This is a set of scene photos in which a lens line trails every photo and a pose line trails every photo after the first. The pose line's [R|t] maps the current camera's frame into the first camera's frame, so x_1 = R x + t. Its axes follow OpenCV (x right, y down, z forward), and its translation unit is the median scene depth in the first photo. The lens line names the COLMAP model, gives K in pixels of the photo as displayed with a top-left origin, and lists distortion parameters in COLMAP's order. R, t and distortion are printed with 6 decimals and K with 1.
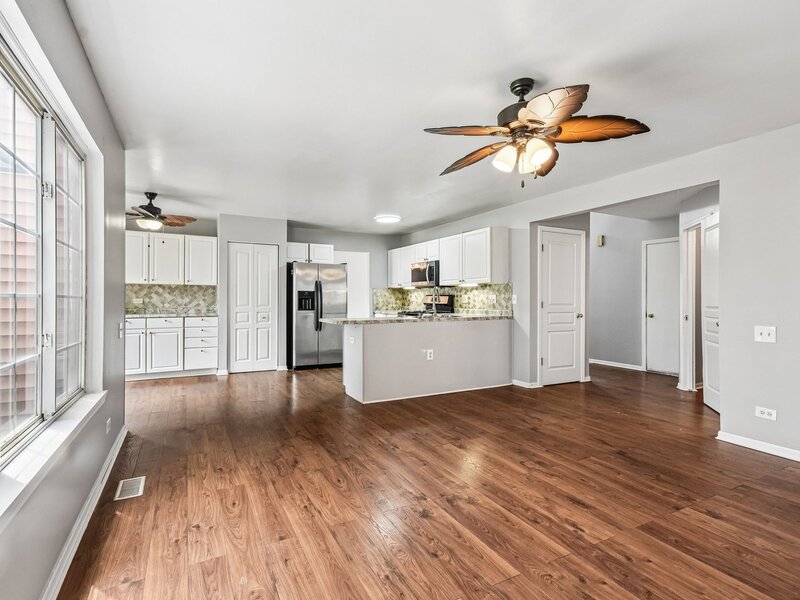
lens RADIAL K [[397.4, 0, 395.7], [0, 397.4, 300.6], [0, 0, 1]] dist [0.030046, -0.006484]
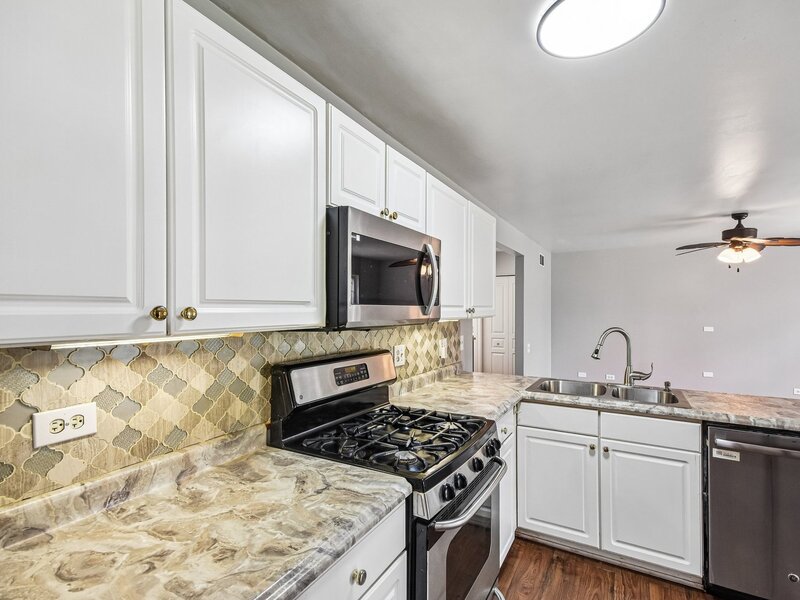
lens RADIAL K [[397.4, 0, 399.1], [0, 397.4, 305.4], [0, 0, 1]] dist [0.030046, -0.006484]
pose [[-0.529377, 0.013111, 0.848286, -0.267249], [0.007375, 0.999914, -0.010853, -0.084952], [-0.848355, 0.000511, -0.529428, 2.128901]]
